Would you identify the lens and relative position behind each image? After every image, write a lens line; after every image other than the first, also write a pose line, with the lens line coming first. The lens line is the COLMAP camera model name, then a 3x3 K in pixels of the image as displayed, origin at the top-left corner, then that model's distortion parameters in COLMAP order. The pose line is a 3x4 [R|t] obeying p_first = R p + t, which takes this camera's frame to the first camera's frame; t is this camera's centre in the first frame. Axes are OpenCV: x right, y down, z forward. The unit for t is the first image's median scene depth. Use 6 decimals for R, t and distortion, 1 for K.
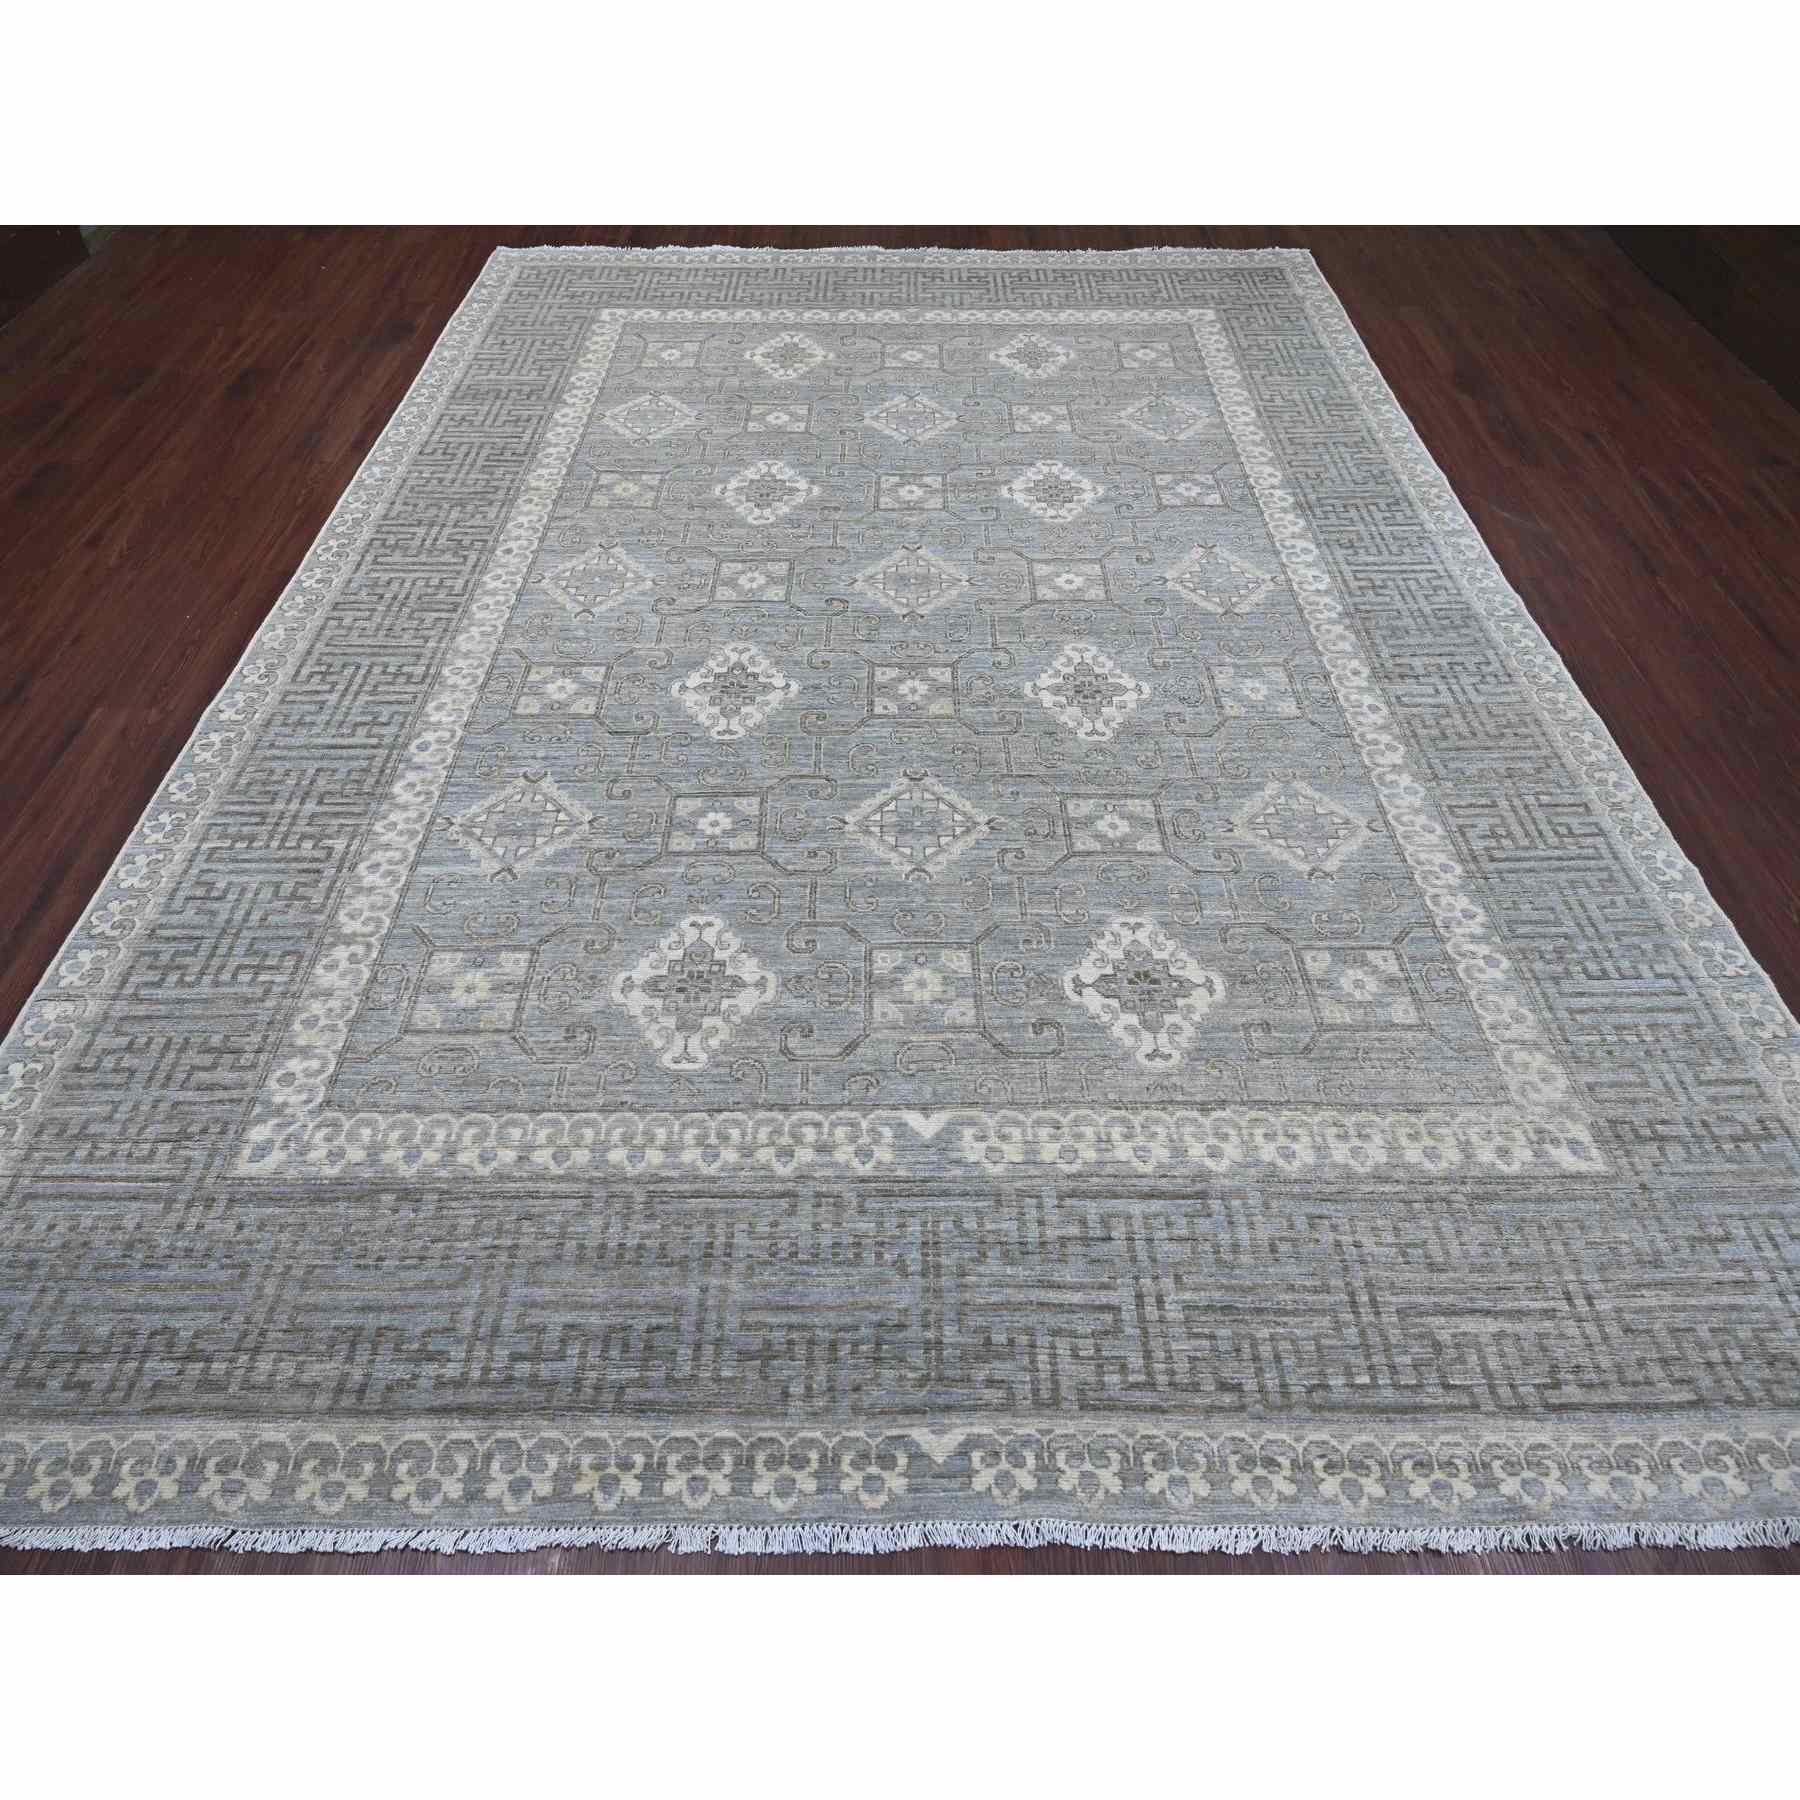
lens RADIAL K [[1086.4, 0, 904.3], [0, 1086.4, 899.9], [0, 0, 1]] dist [-0.007828, 0.000061]
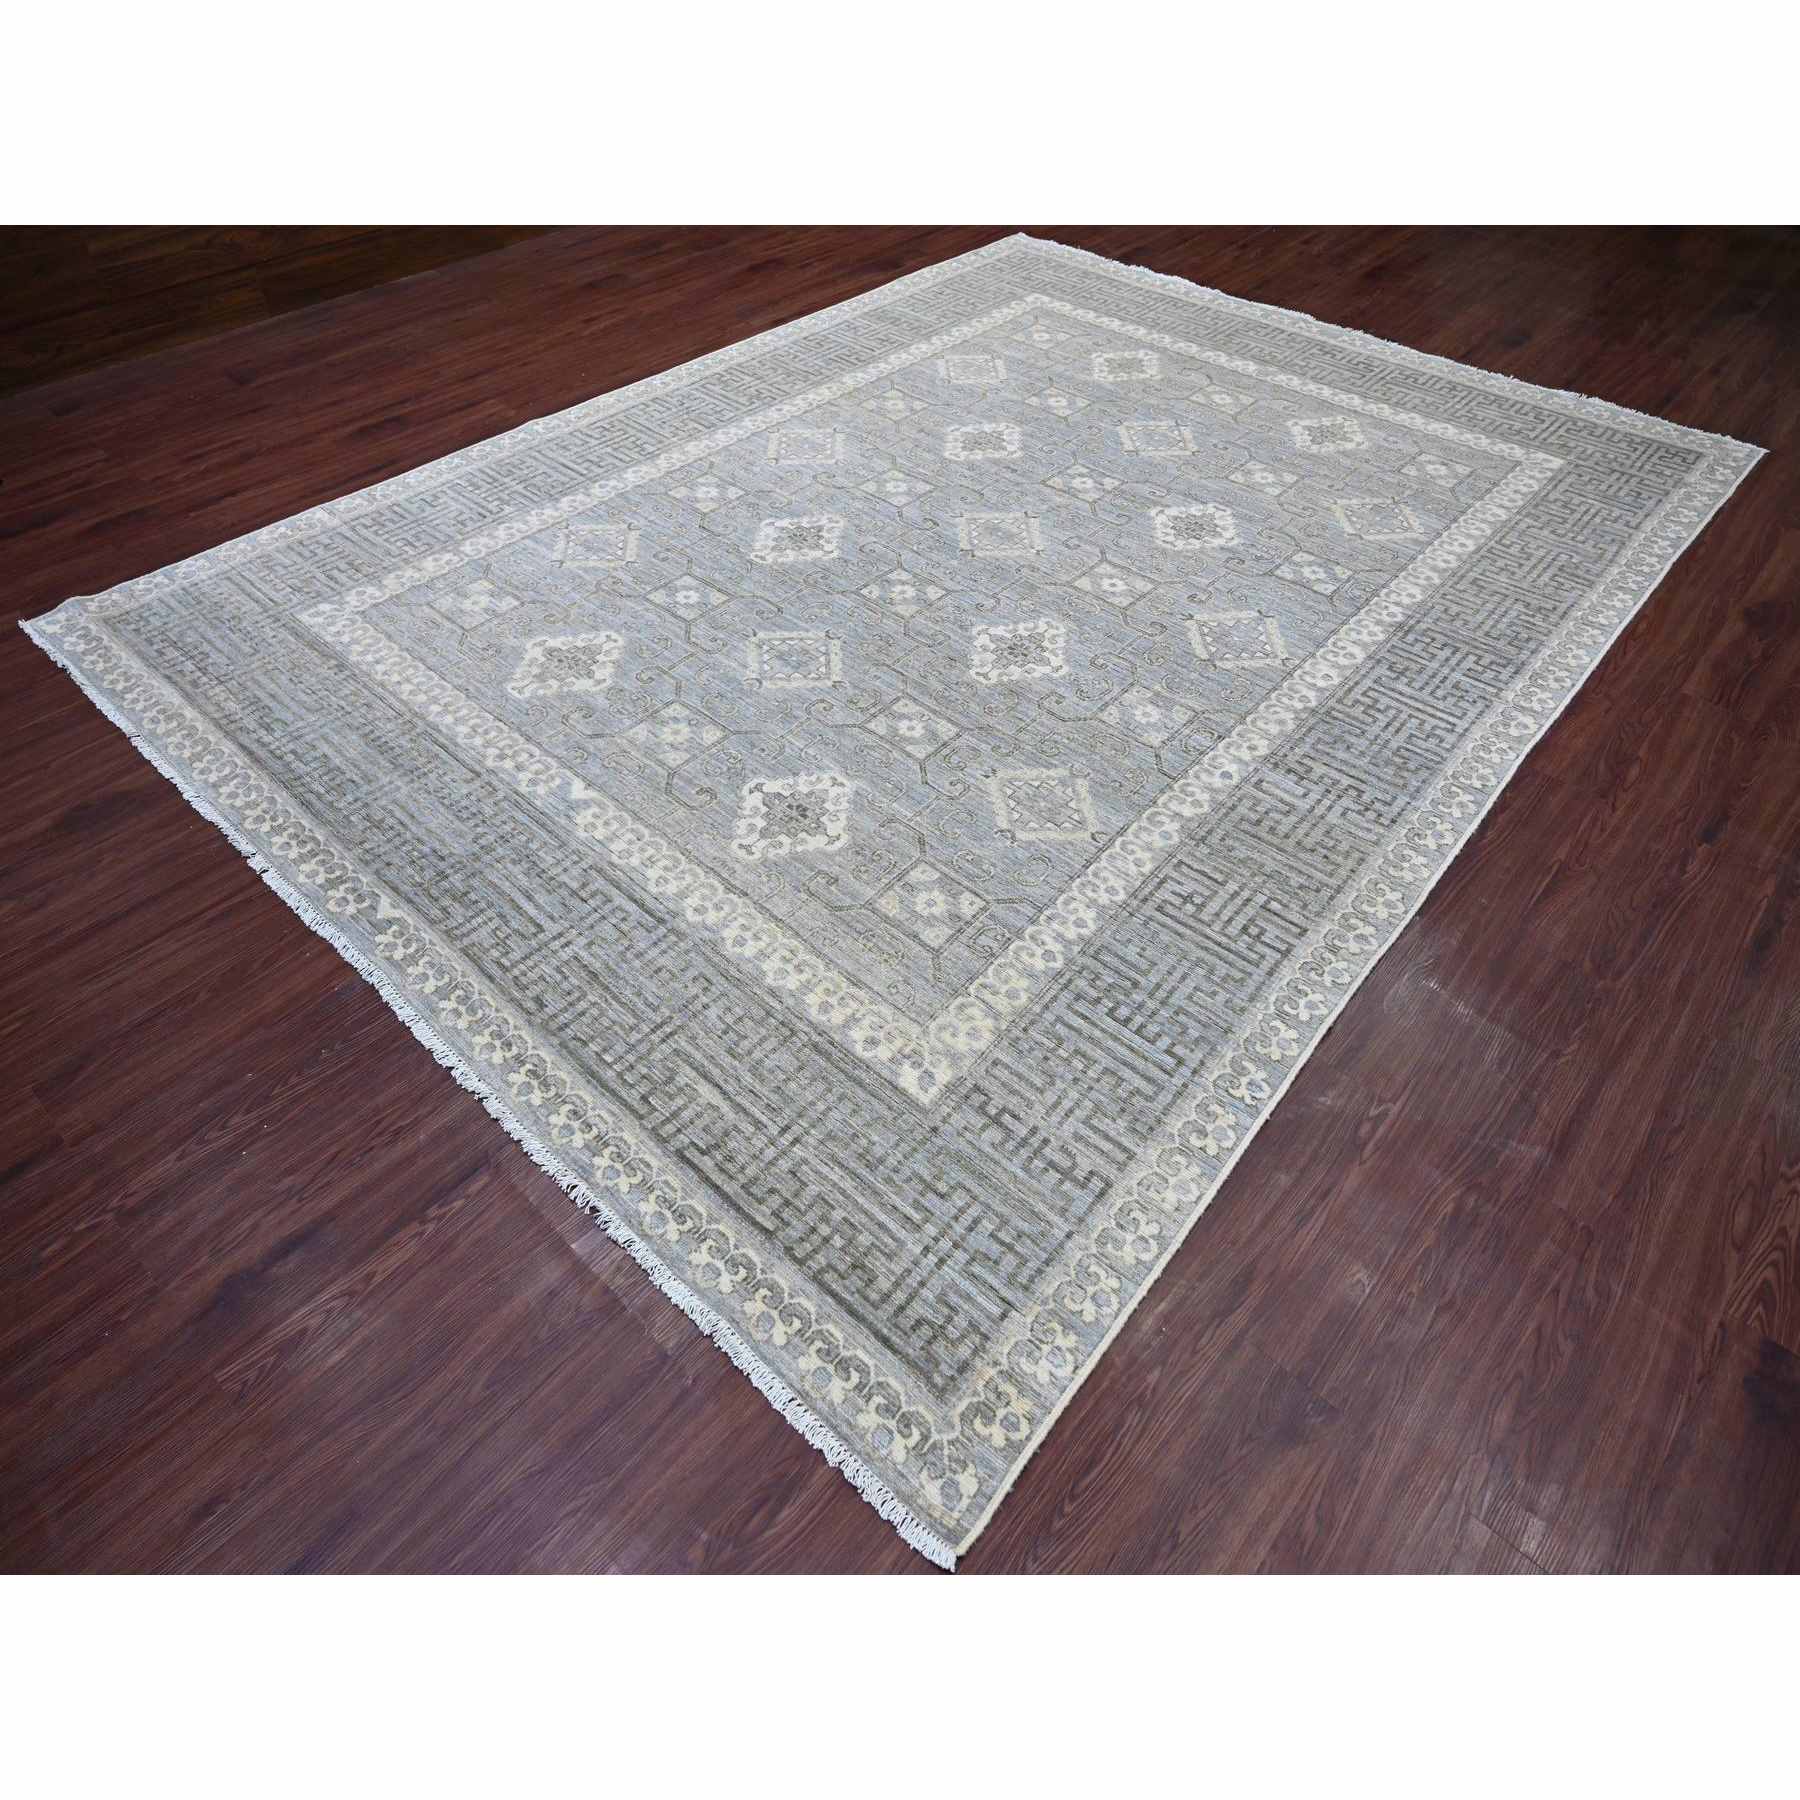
lens RADIAL K [[1086.4, 0, 904.3], [0, 1086.4, 899.9], [0, 0, 1]] dist [-0.007828, 0.000061]
pose [[0.740992, 0.500365, -0.447846, 0.857484], [-0.521081, 0.849110, 0.086520, -0.008534], [0.423563, 0.169254, 0.889915, -0.022325]]
